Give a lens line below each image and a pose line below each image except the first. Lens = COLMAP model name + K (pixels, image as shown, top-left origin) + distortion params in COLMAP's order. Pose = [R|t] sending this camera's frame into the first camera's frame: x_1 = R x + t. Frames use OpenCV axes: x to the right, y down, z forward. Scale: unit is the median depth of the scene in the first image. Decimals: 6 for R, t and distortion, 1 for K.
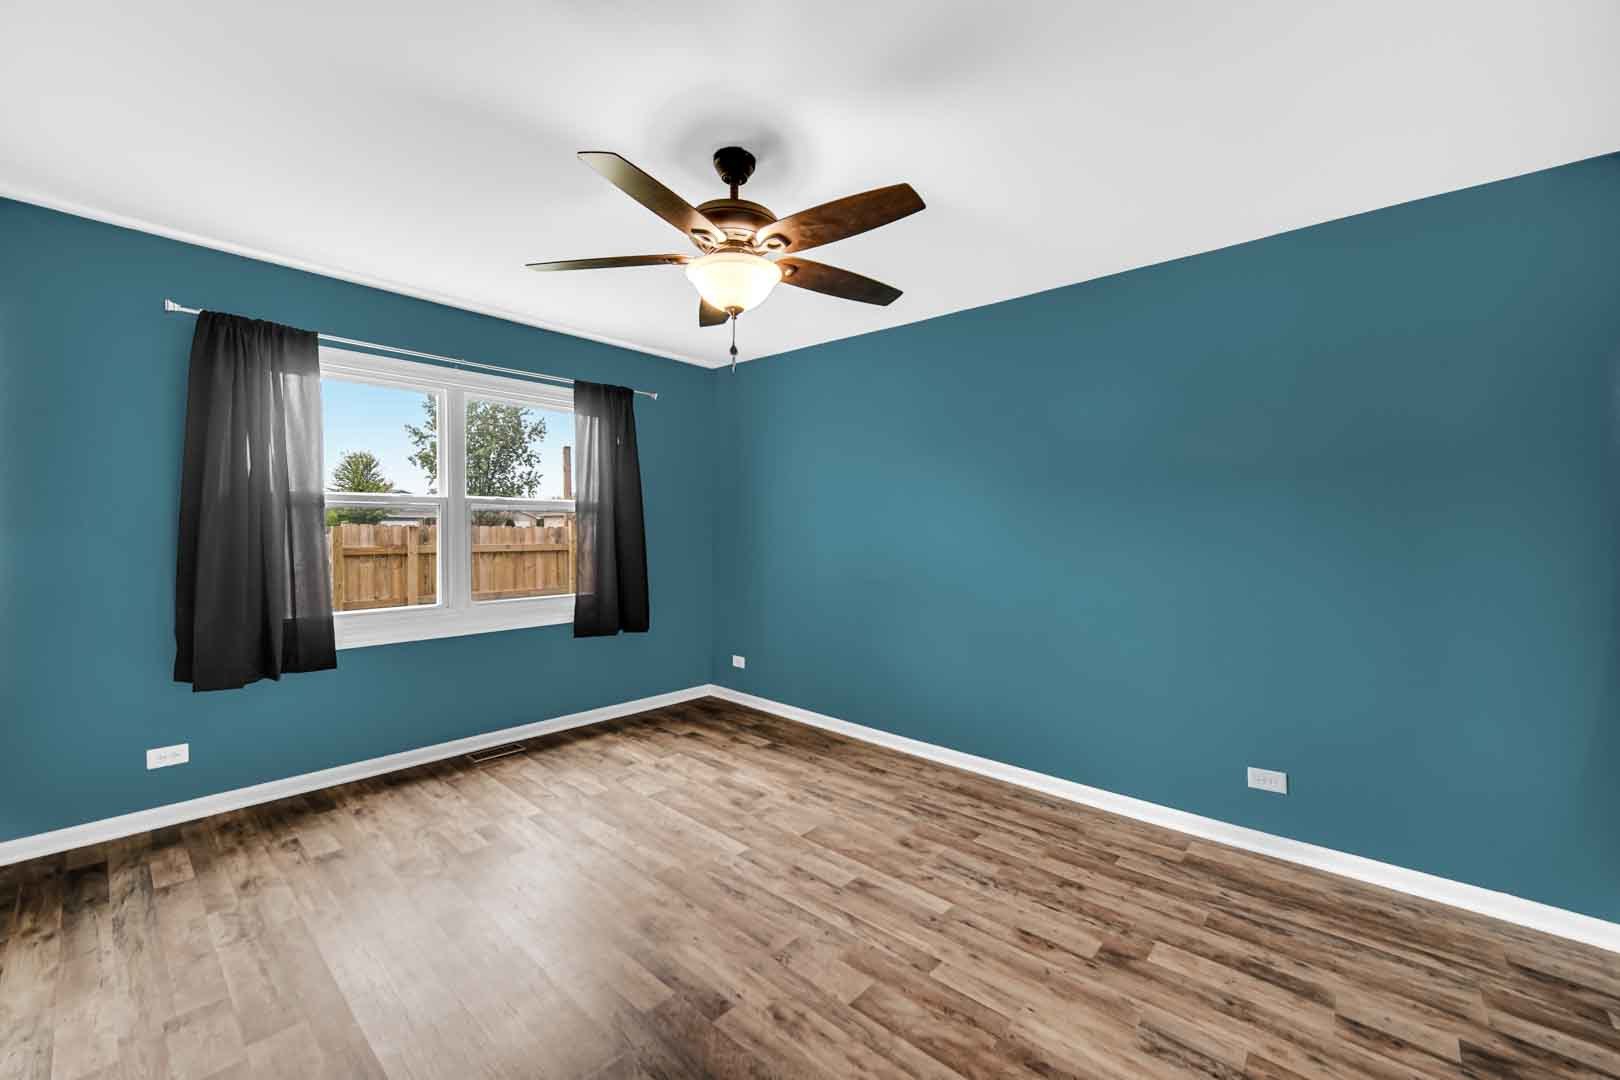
lens RADIAL K [[652.2, 0, 800.7], [0, 652.2, 546.5], [0, 0, 1]] dist [0.002373, 0.000233]
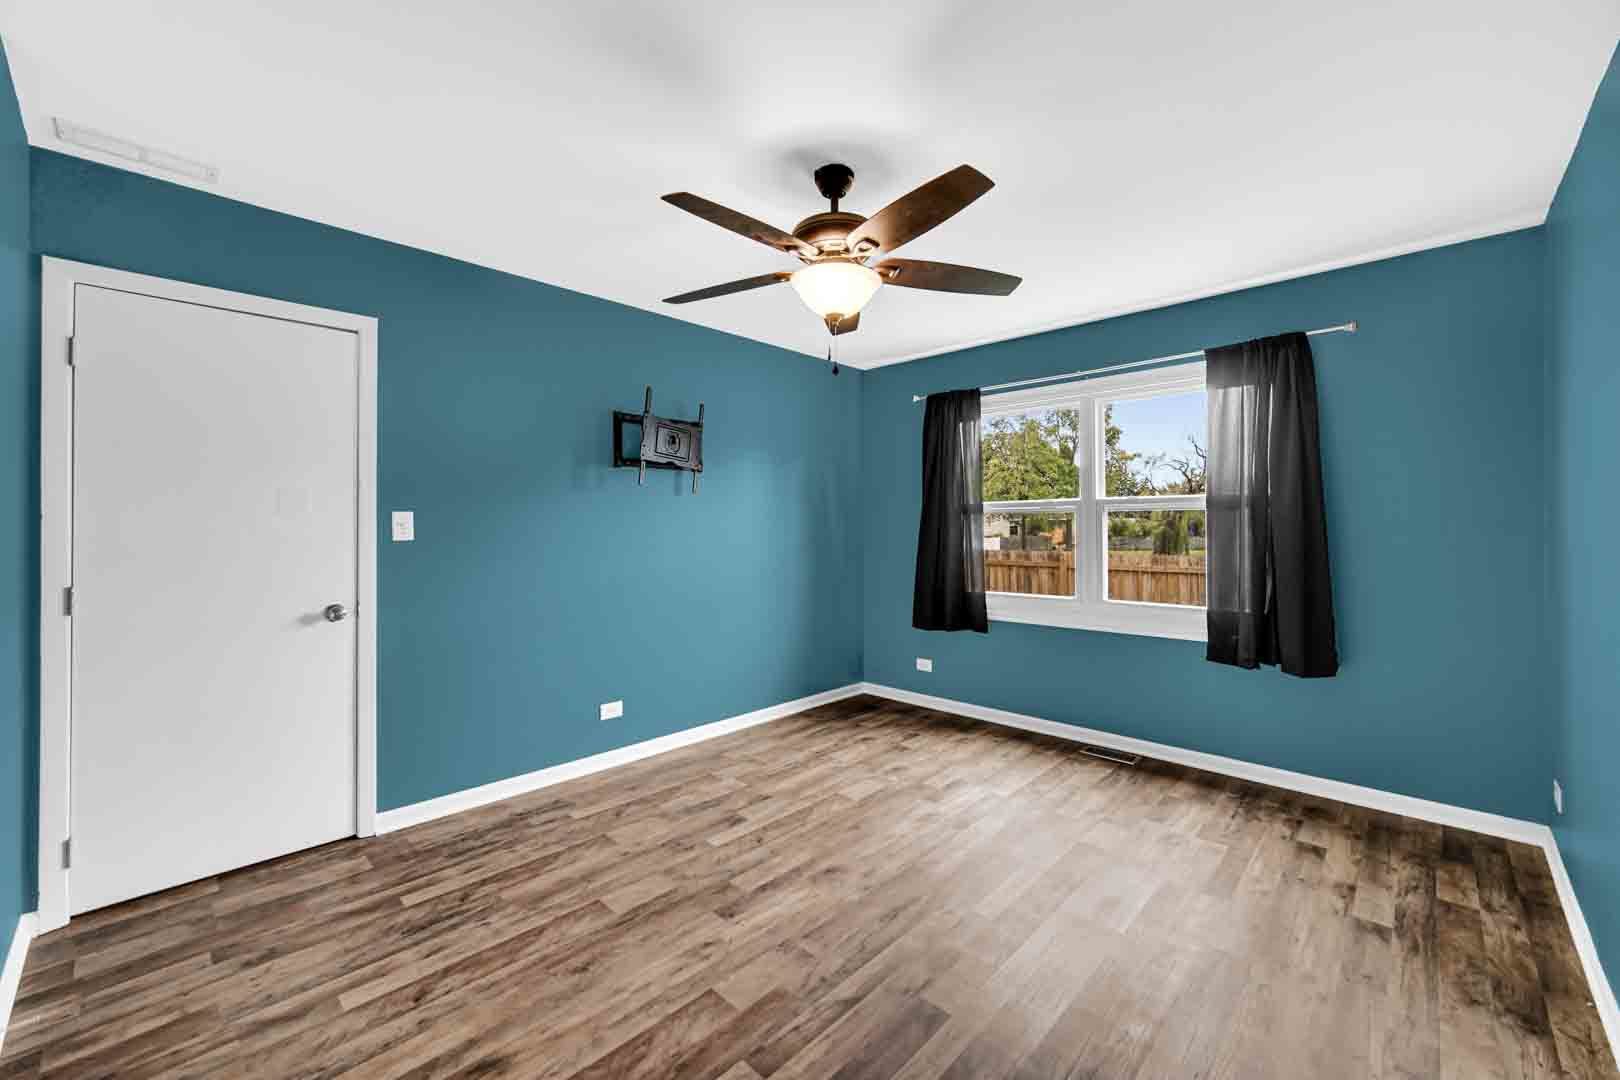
lens RADIAL K [[642.3, 0, 807.6], [0, 642.3, 534.5], [0, 0, 1]] dist [-0.002046, -0.000150]
pose [[-0.025772, 0.005710, -0.999652, 0.615035], [-0.027717, 0.999595, 0.006424, -0.014479], [0.999284, 0.027873, -0.025603, 0.660740]]
